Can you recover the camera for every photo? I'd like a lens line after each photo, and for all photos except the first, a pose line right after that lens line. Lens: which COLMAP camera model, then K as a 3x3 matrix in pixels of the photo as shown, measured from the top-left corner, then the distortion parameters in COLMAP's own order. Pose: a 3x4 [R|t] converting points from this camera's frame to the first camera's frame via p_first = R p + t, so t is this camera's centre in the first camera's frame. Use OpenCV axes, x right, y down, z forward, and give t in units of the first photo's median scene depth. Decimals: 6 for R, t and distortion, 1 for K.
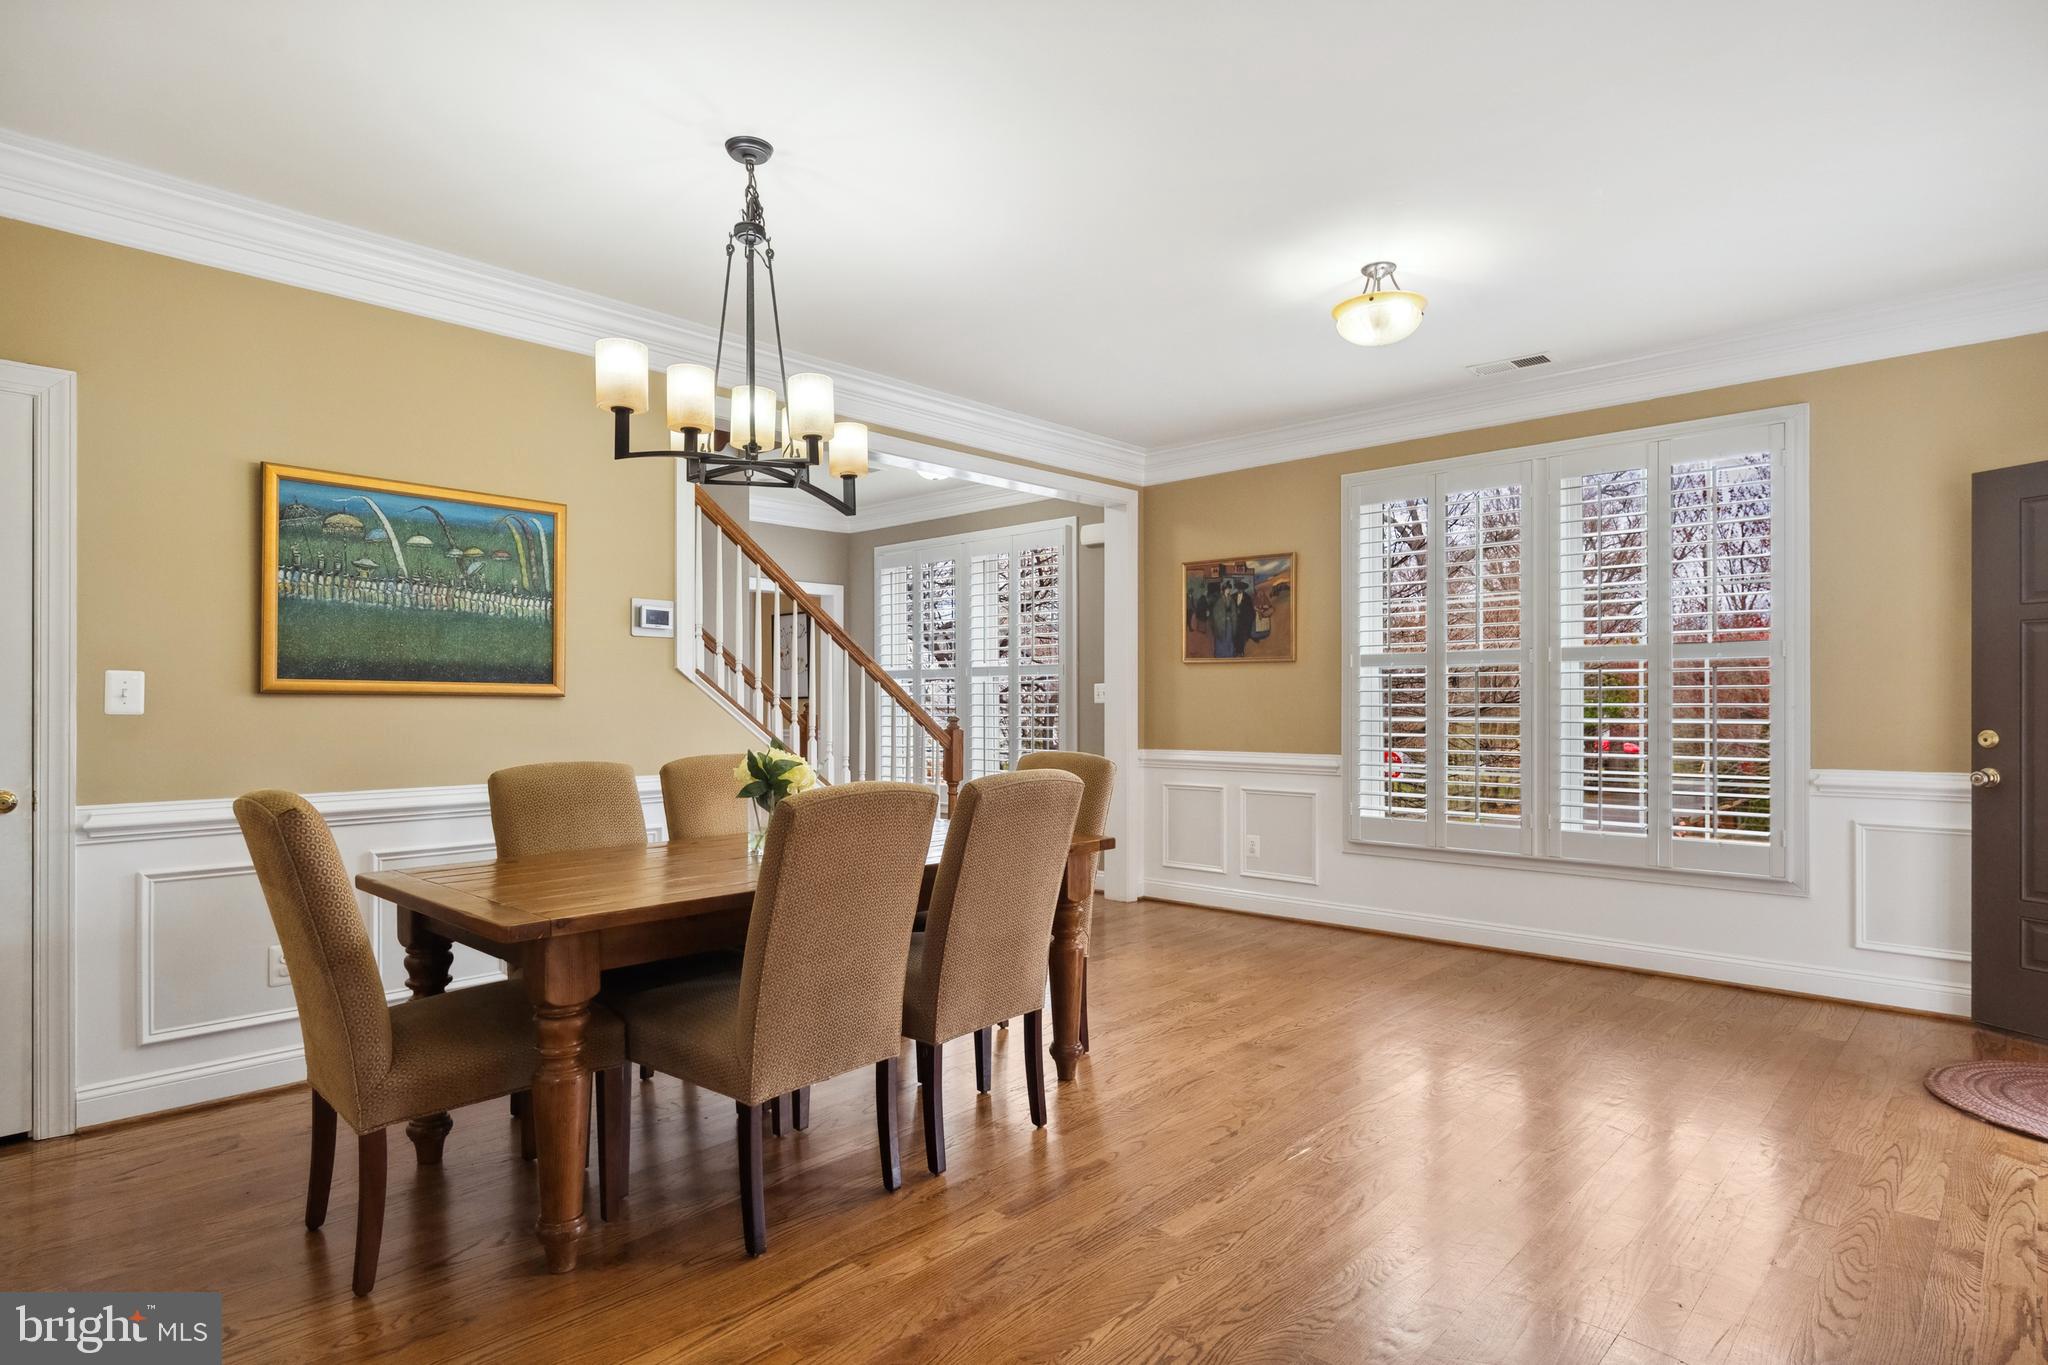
lens RADIAL K [[1119.4, 0, 1002.9], [0, 1119.4, 709.8], [0, 0, 1]] dist [0.003438, 0.001834]
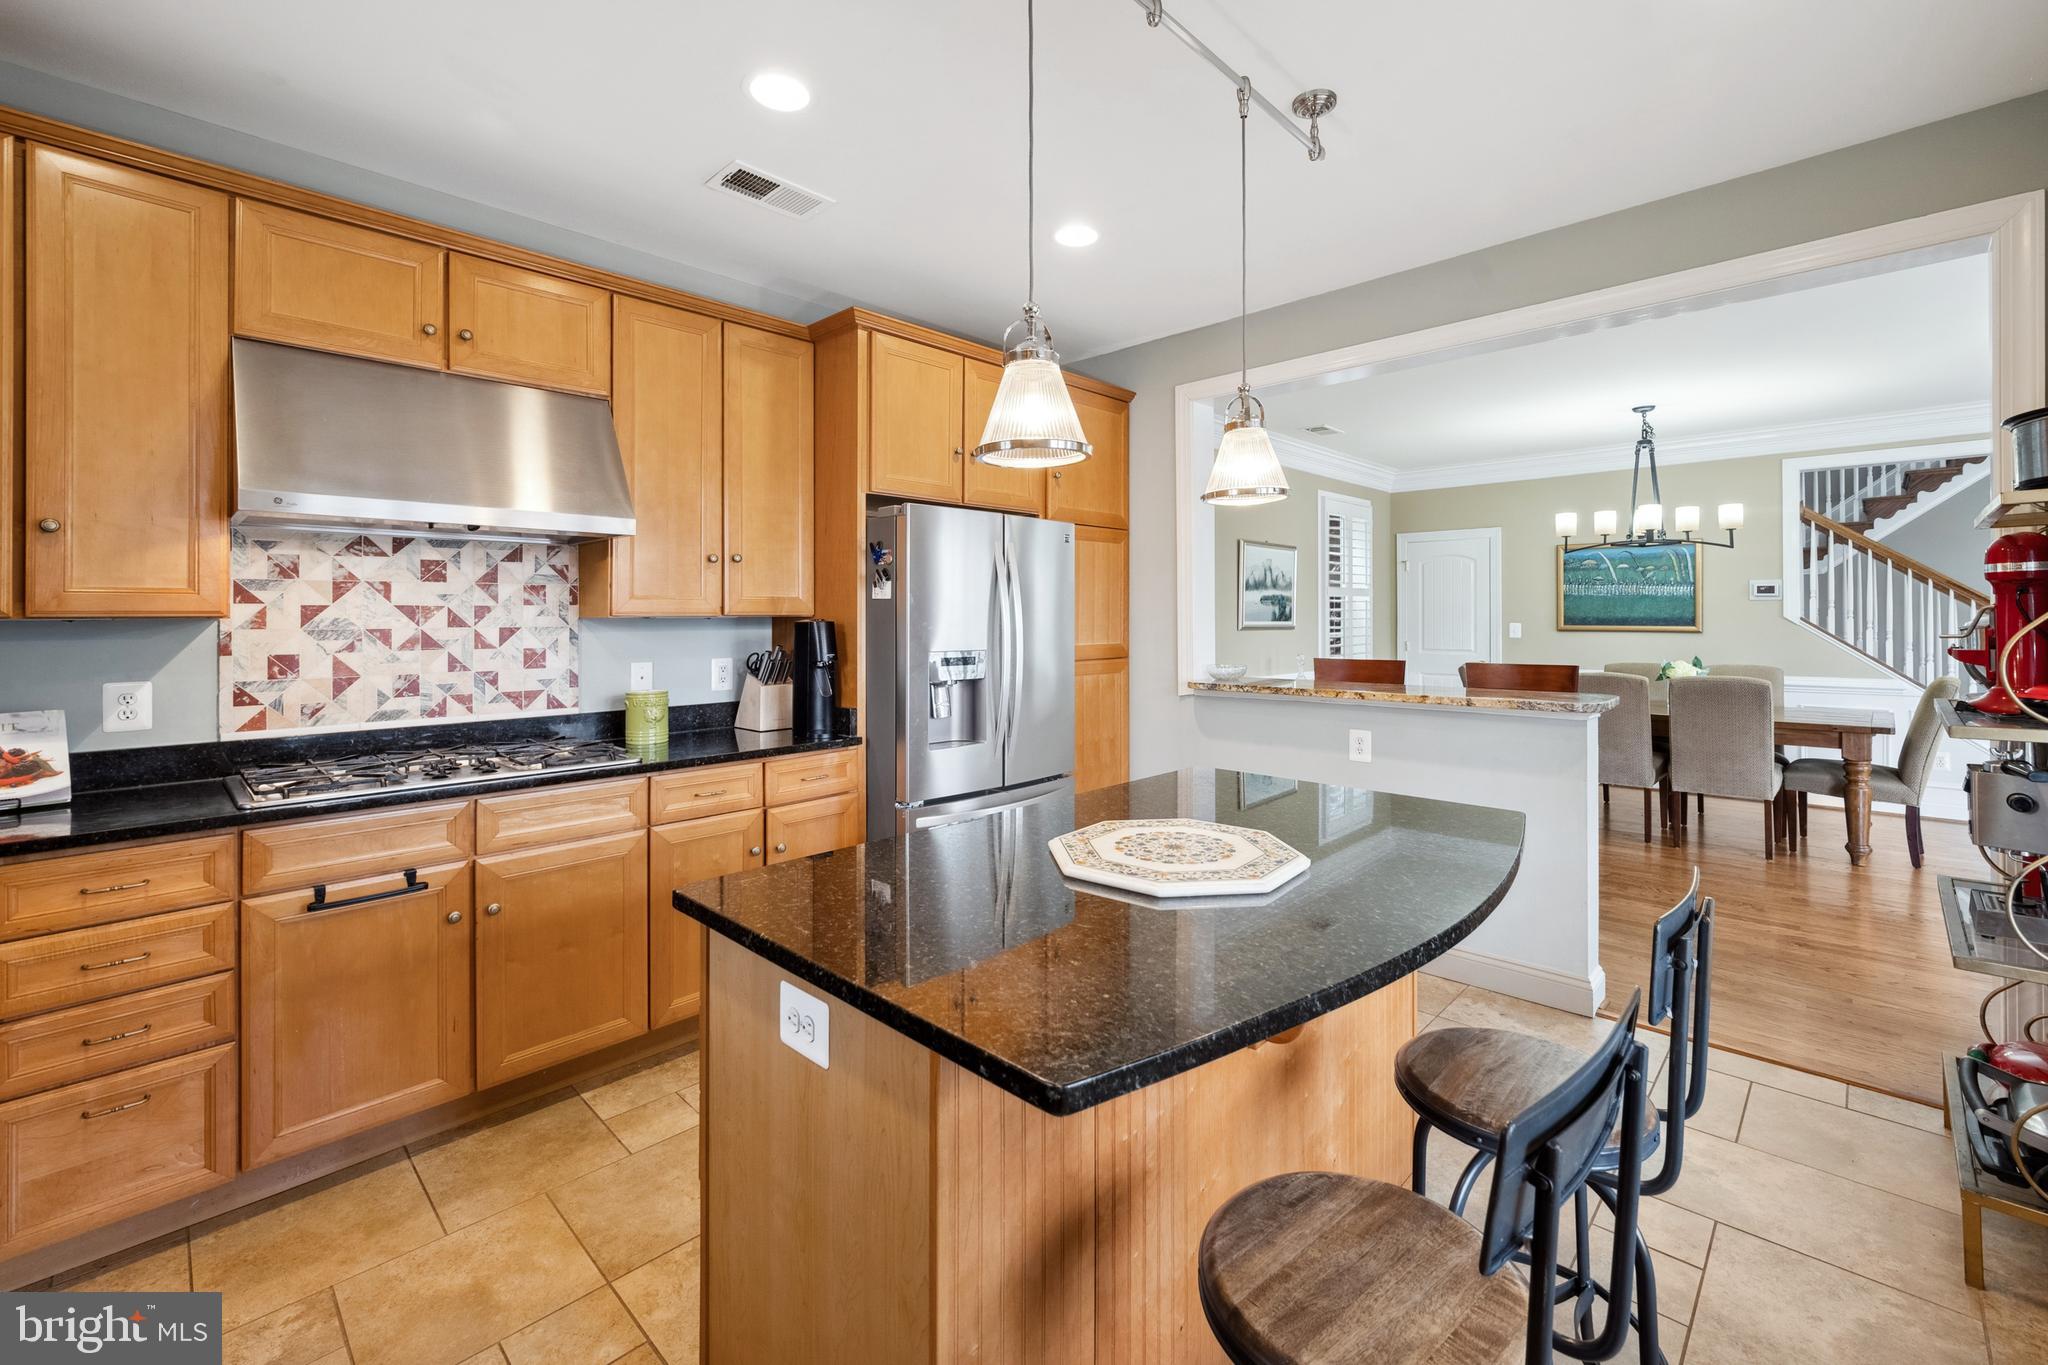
lens RADIAL K [[841.5, 0, 1019.2], [0, 841.5, 616.9], [0, 0, 1]] dist [-0.005792, -0.001317]
pose [[-0.010545, 0.002742, -0.999941, 1.232948], [0.005618, 0.999981, 0.002682, -0.055444], [0.999929, -0.005589, -0.010561, -0.241448]]
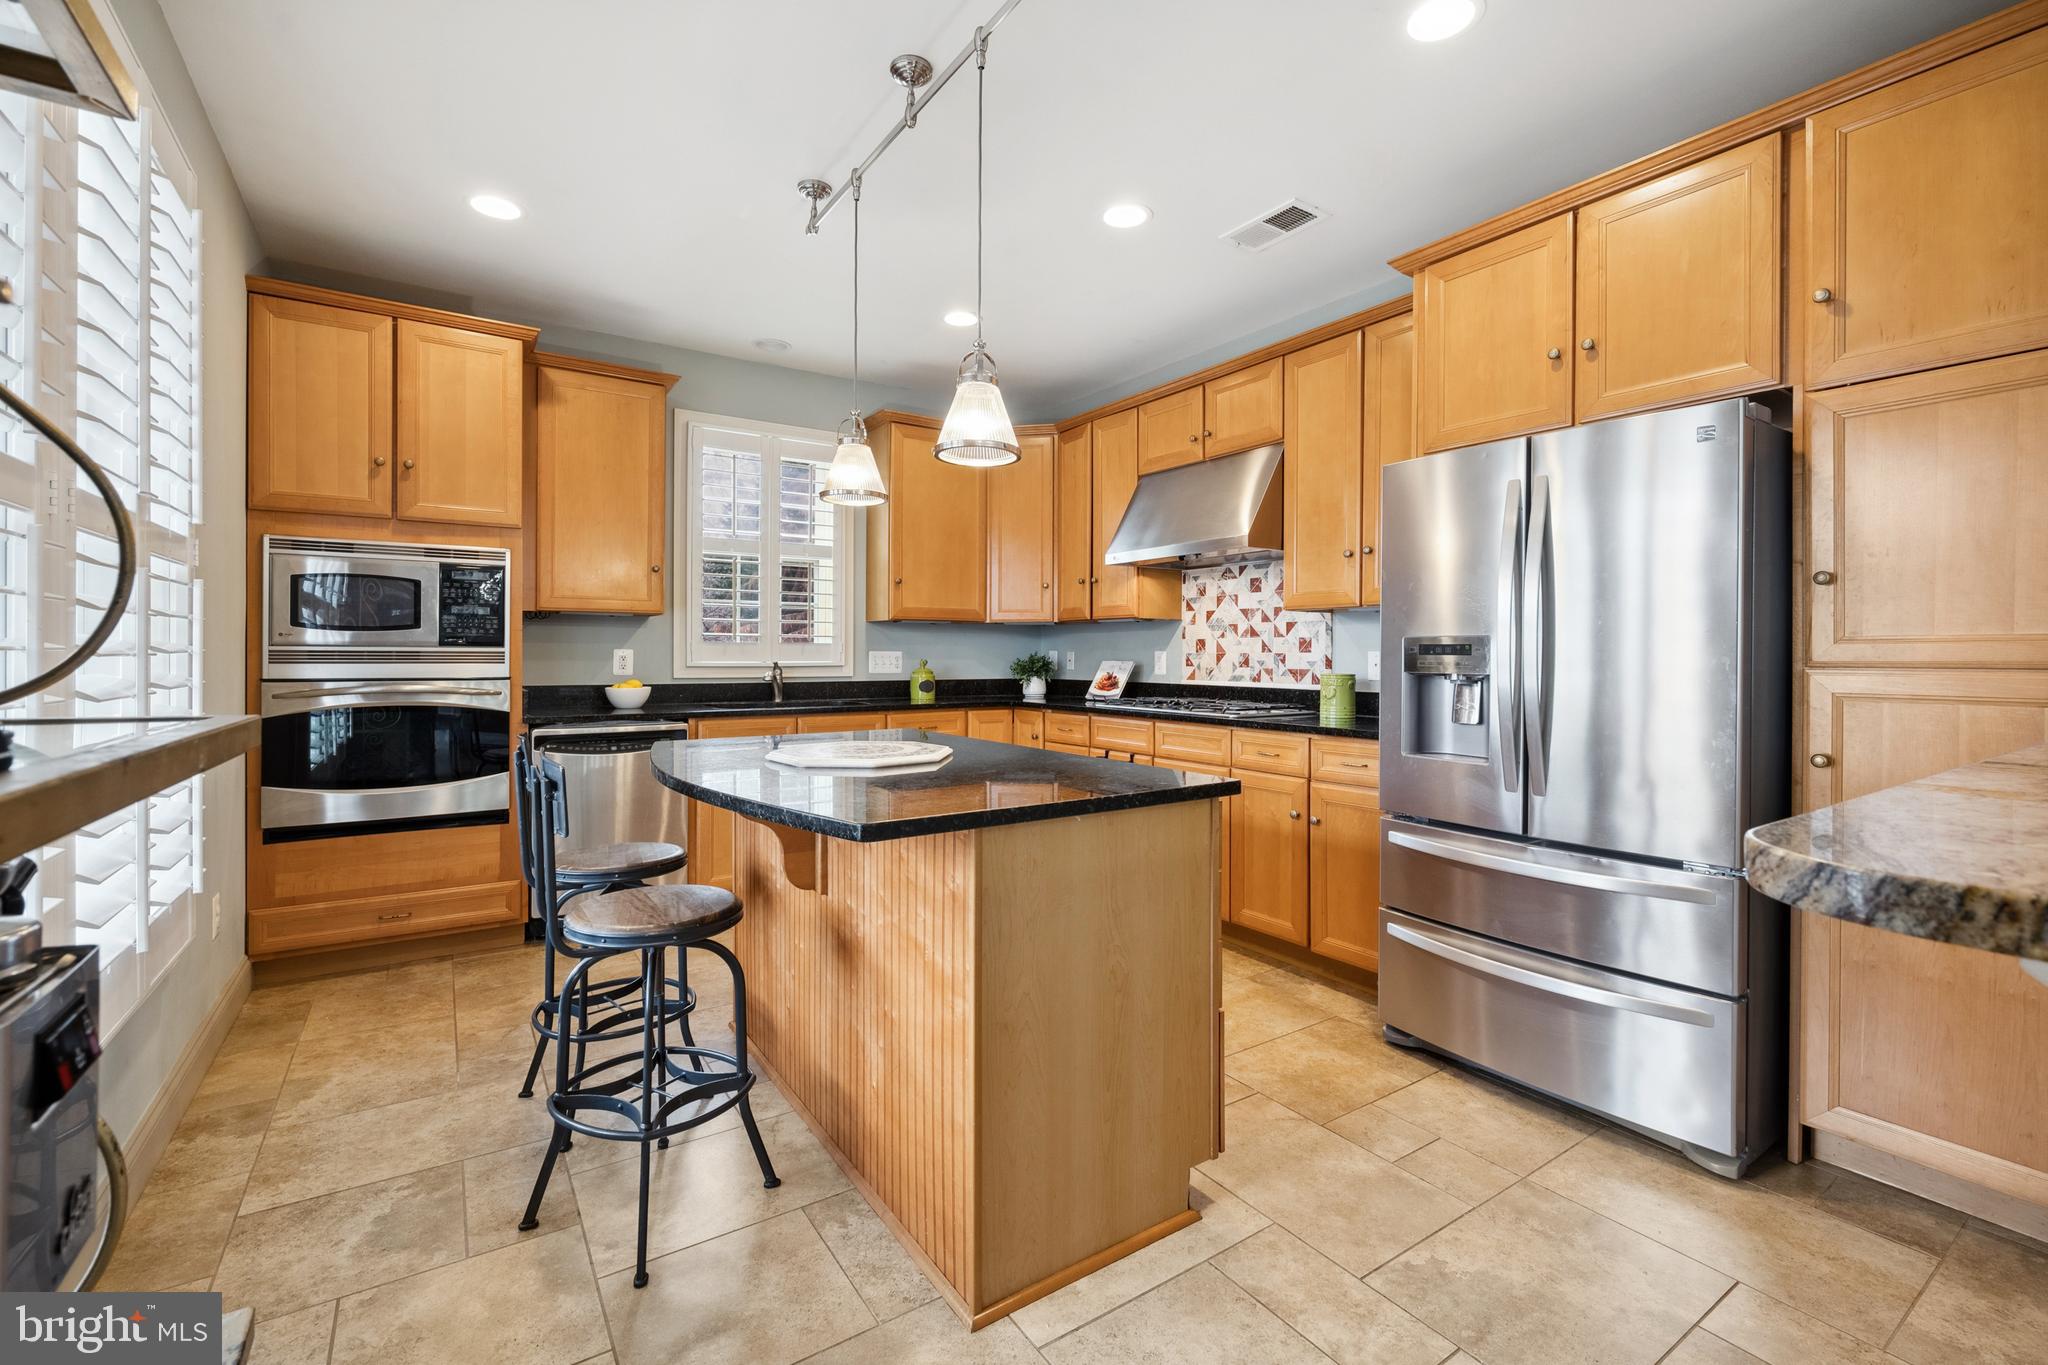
lens RADIAL K [[868.5, 0, 1019.5], [0, 868.5, 670.9], [0, 0, 1]] dist [-0.010178, -0.000234]
pose [[-0.978481, -0.004081, 0.206295, 0.618493], [-0.000226, 0.999825, 0.018710, -0.008272], [-0.206336, 0.018261, -0.978311, 0.376574]]
